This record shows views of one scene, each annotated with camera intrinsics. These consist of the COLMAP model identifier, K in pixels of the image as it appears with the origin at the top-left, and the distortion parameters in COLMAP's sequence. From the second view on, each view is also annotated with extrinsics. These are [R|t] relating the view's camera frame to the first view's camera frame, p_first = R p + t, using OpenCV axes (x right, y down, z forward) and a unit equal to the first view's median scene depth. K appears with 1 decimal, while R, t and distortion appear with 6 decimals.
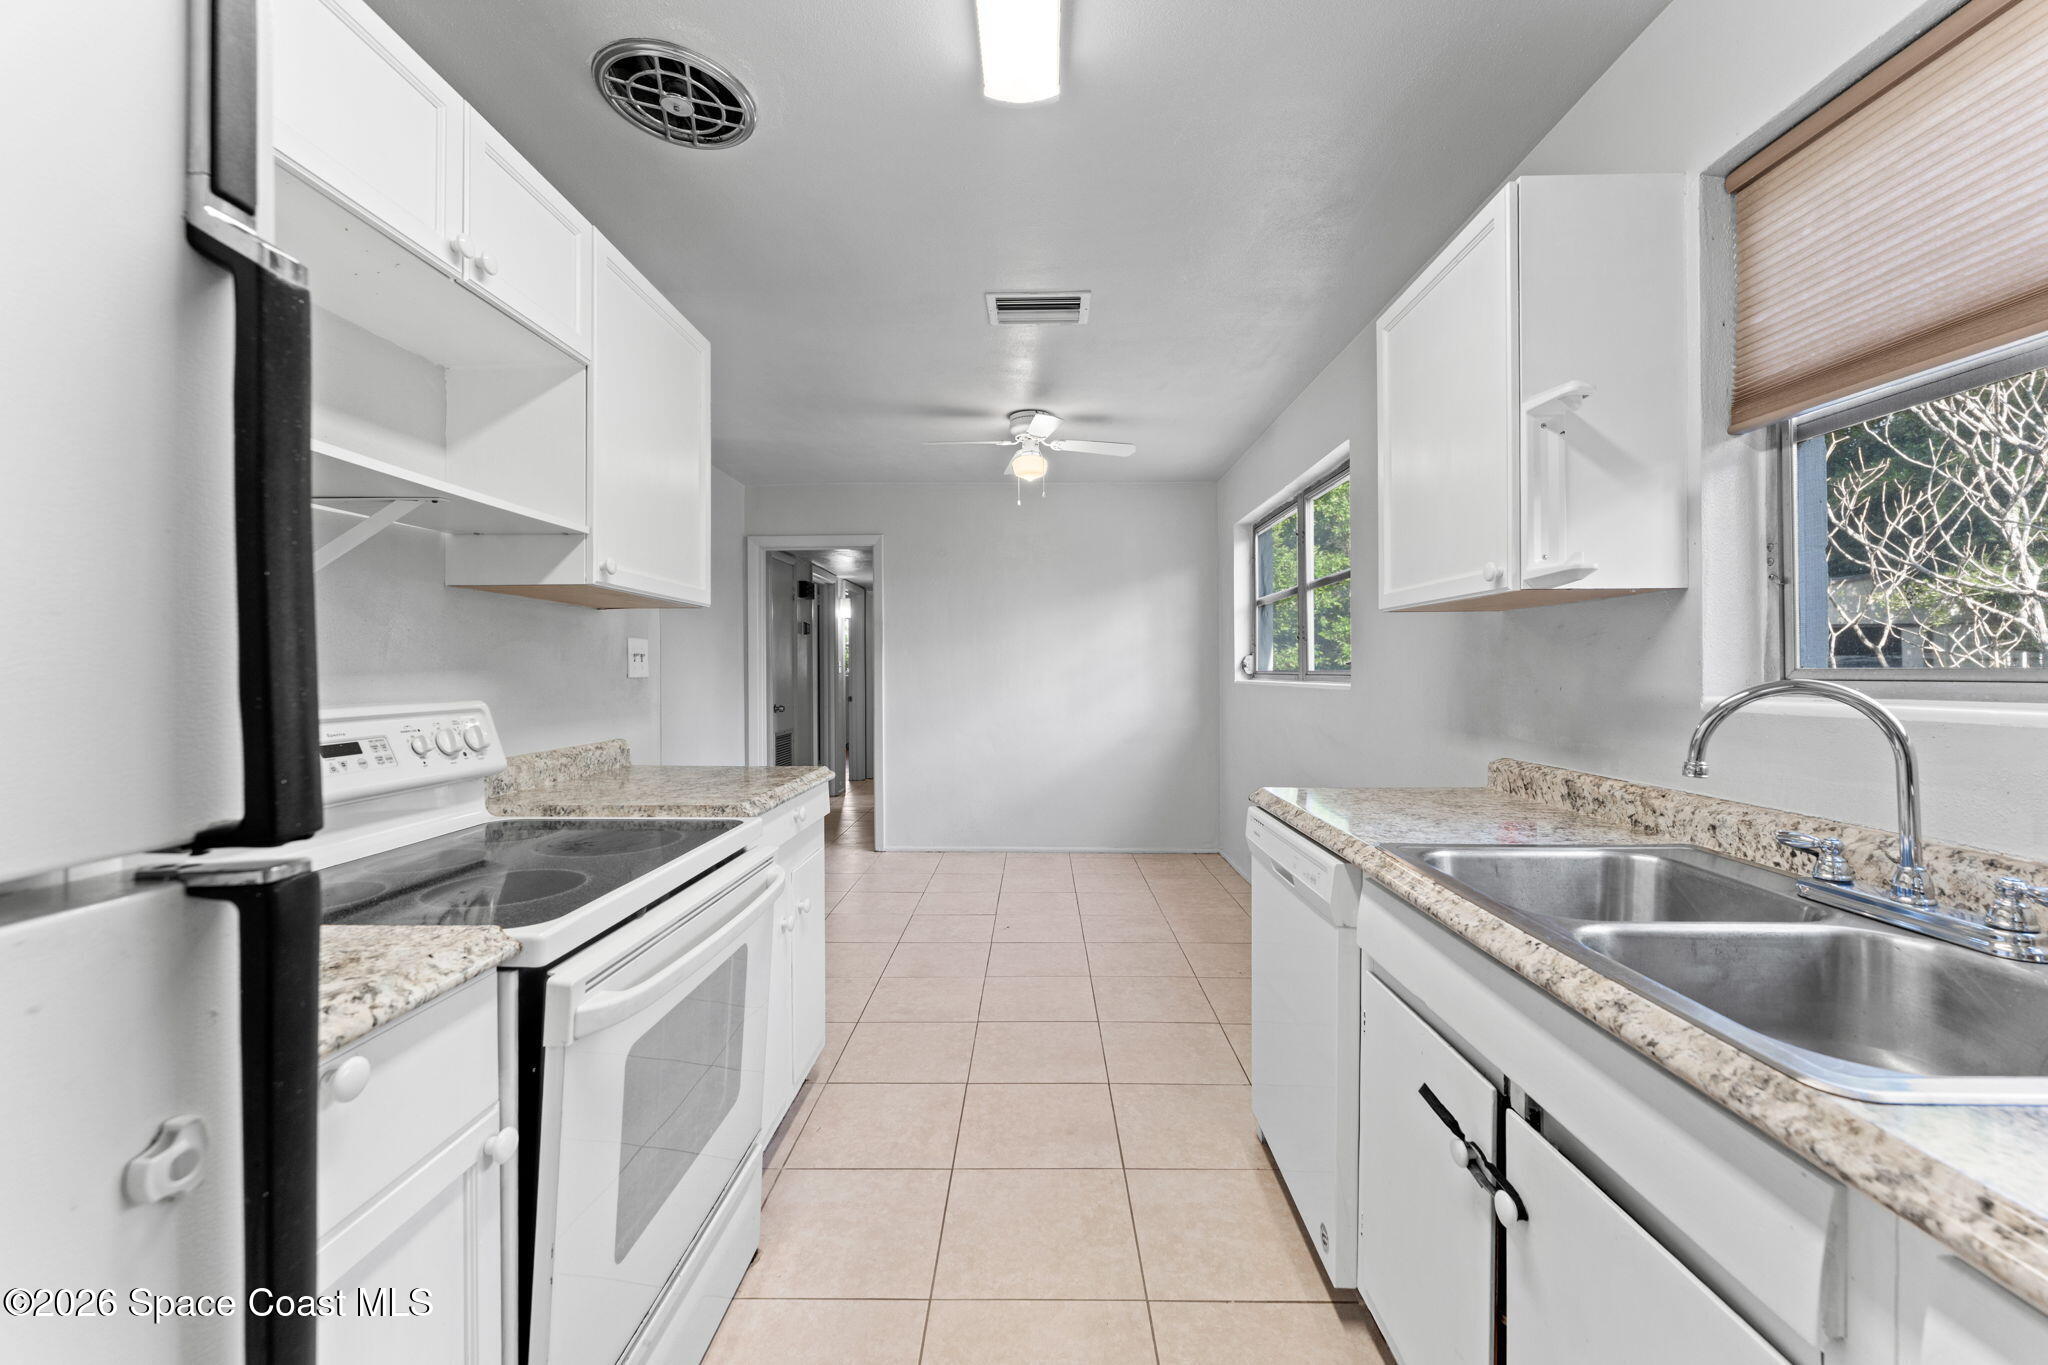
lens RADIAL K [[835.5, 0, 1023.3], [0, 835.5, 684.2], [0, 0, 1]] dist [-0.003512, 0.000953]
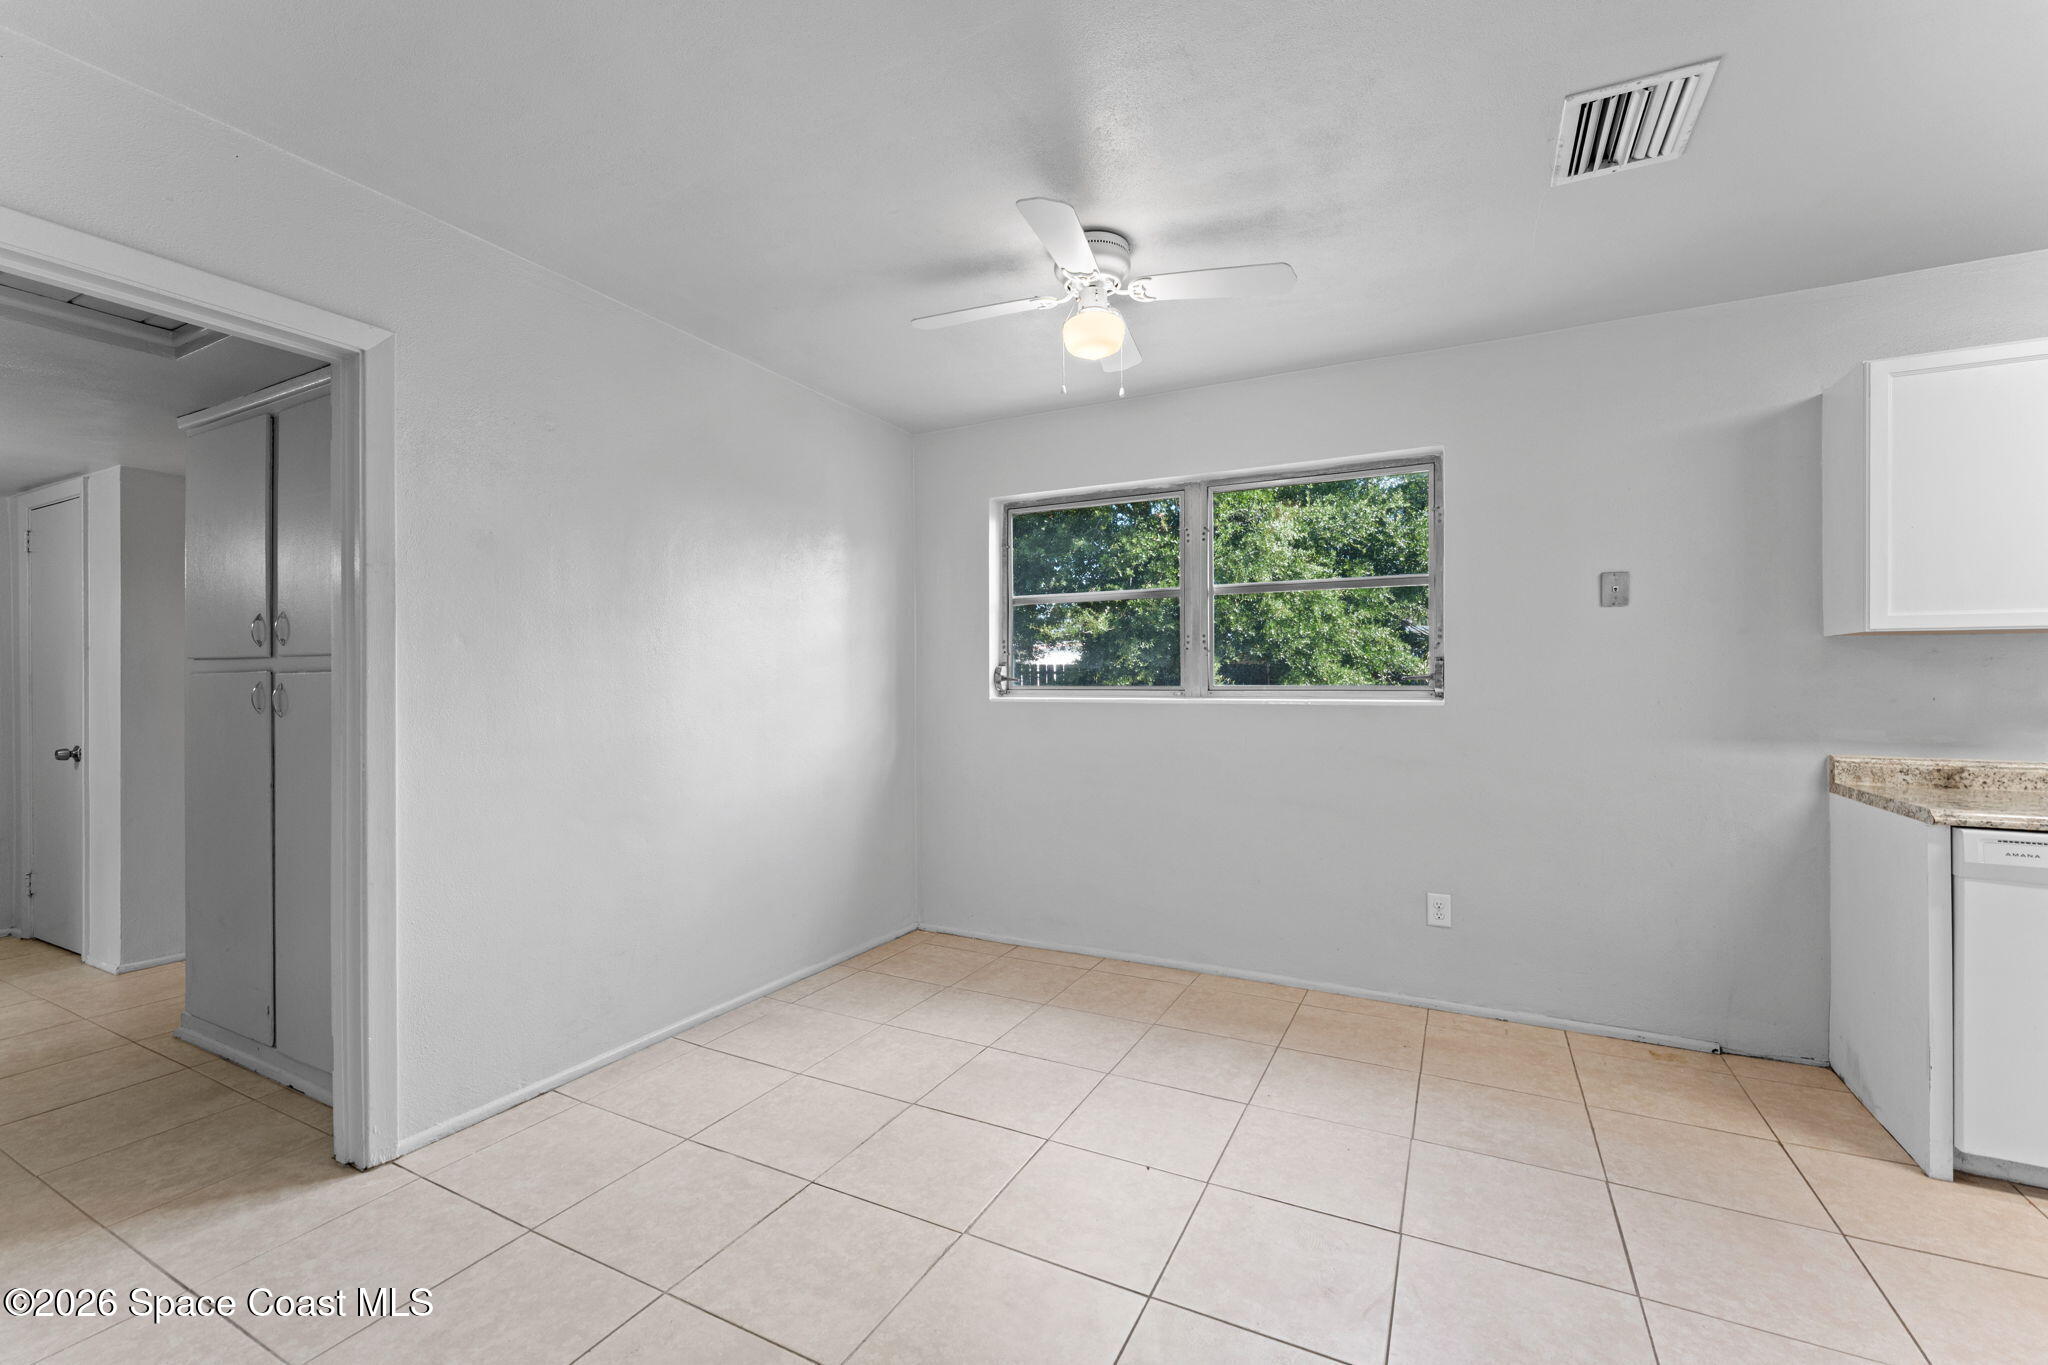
lens RADIAL K [[835.5, 0, 1055.2], [0, 835.5, 681.8], [0, 0, 1]] dist [-0.003512, 0.000953]
pose [[0.423476, 0.003105, 0.905902, -1.072038], [0.015570, 0.999821, -0.010706, -0.027910], [-0.905774, 0.018639, 0.423352, 1.610105]]
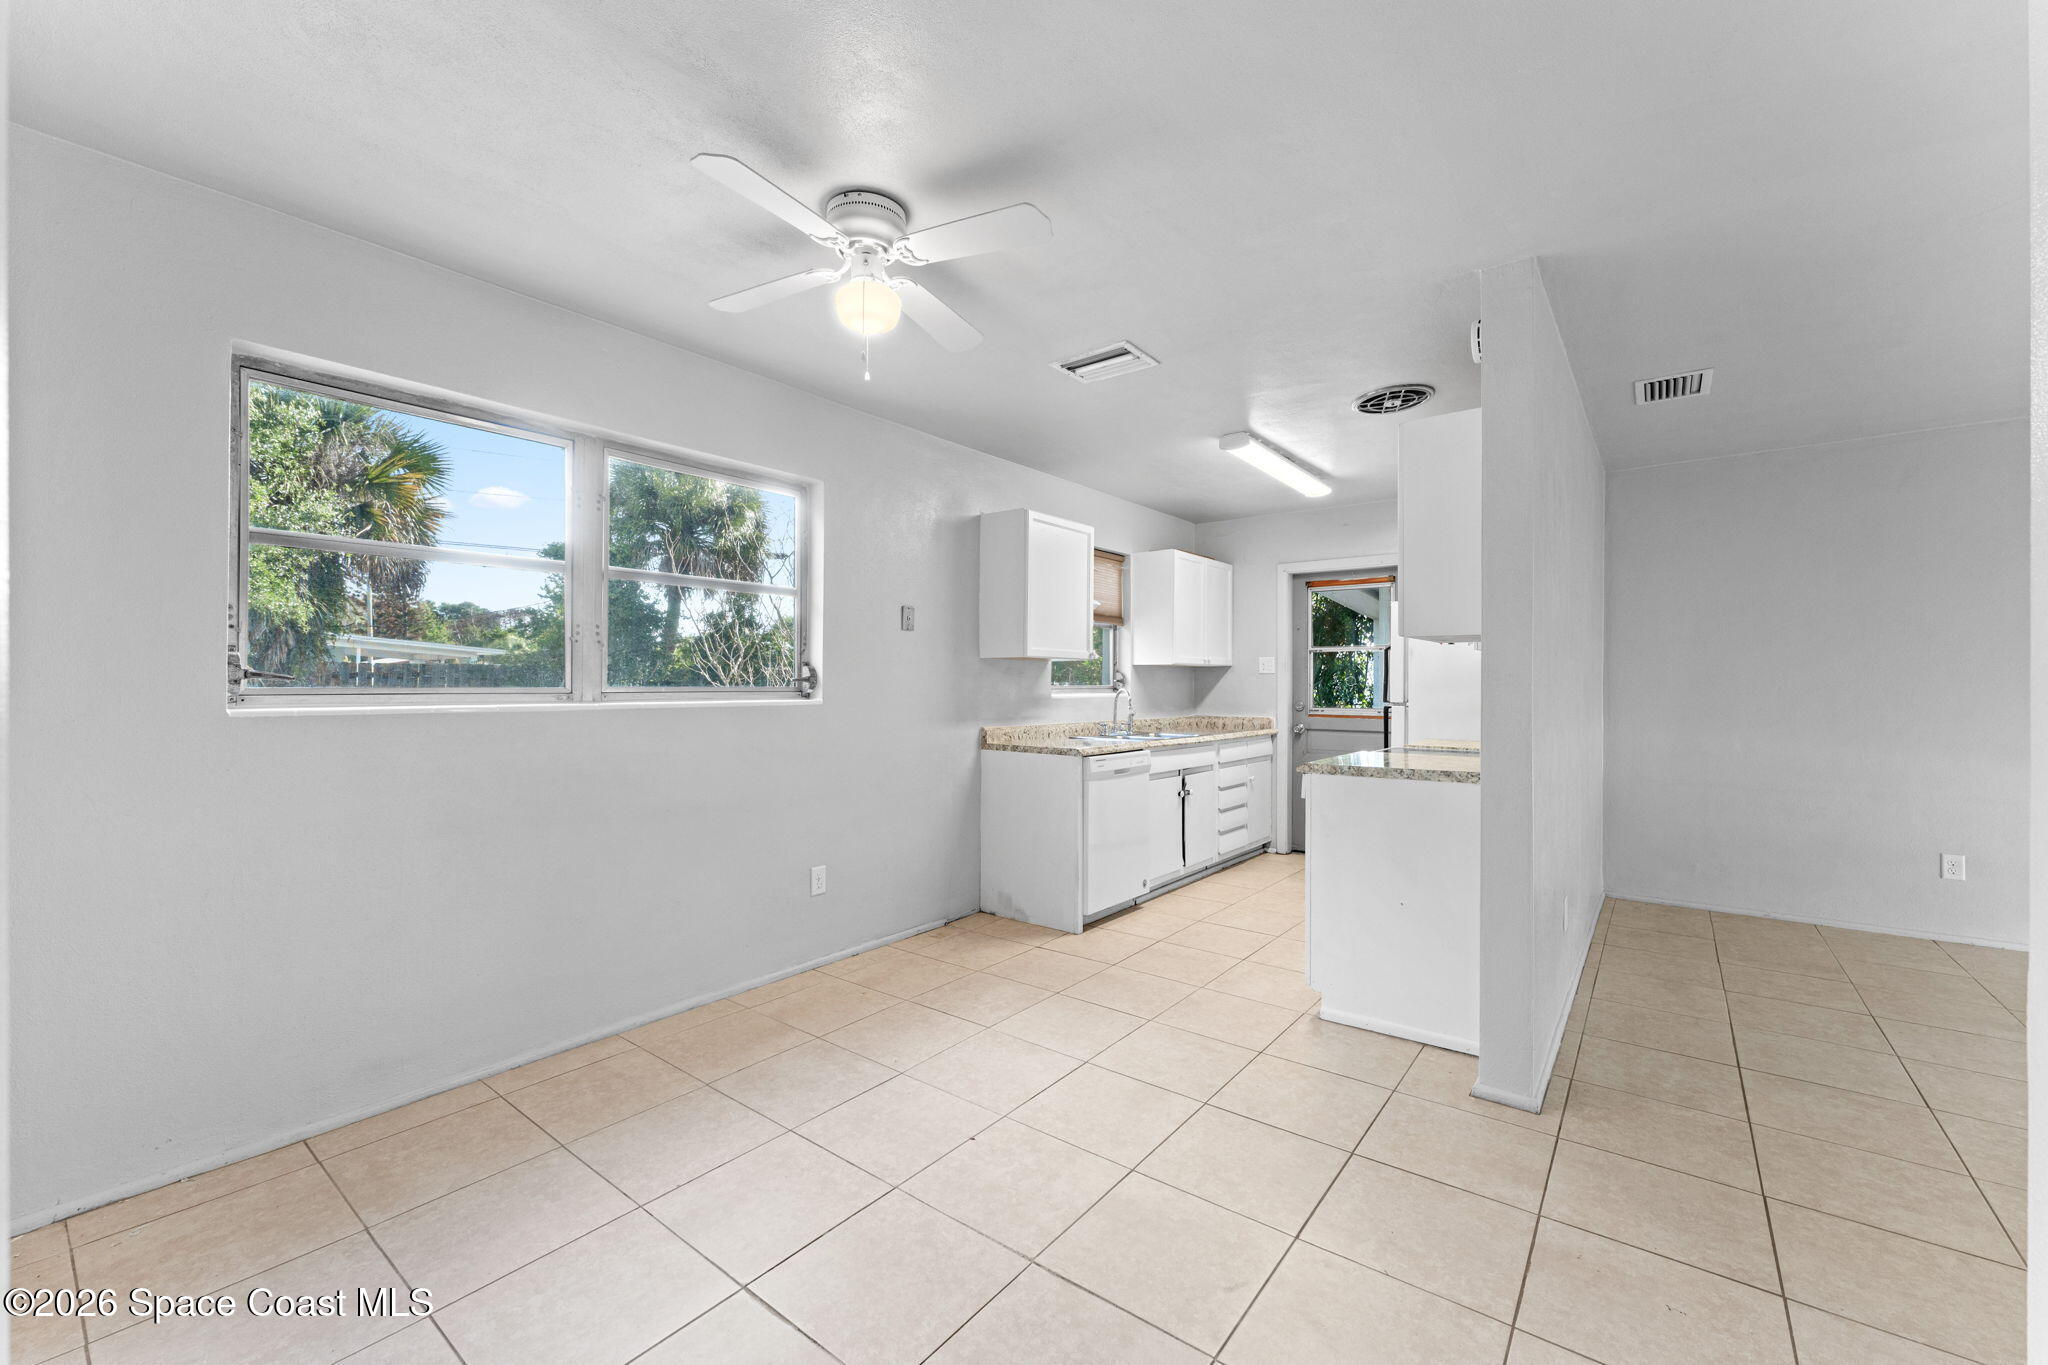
lens RADIAL K [[835.5, 0, 1020.5], [0, 835.5, 680.0], [0, 0, 1]] dist [-0.003512, 0.000953]
pose [[-0.803057, 0.006423, 0.595867, -0.795516], [0.011246, 0.999927, 0.004378, -0.044508], [-0.595795, 0.010217, -0.803071, 2.787592]]
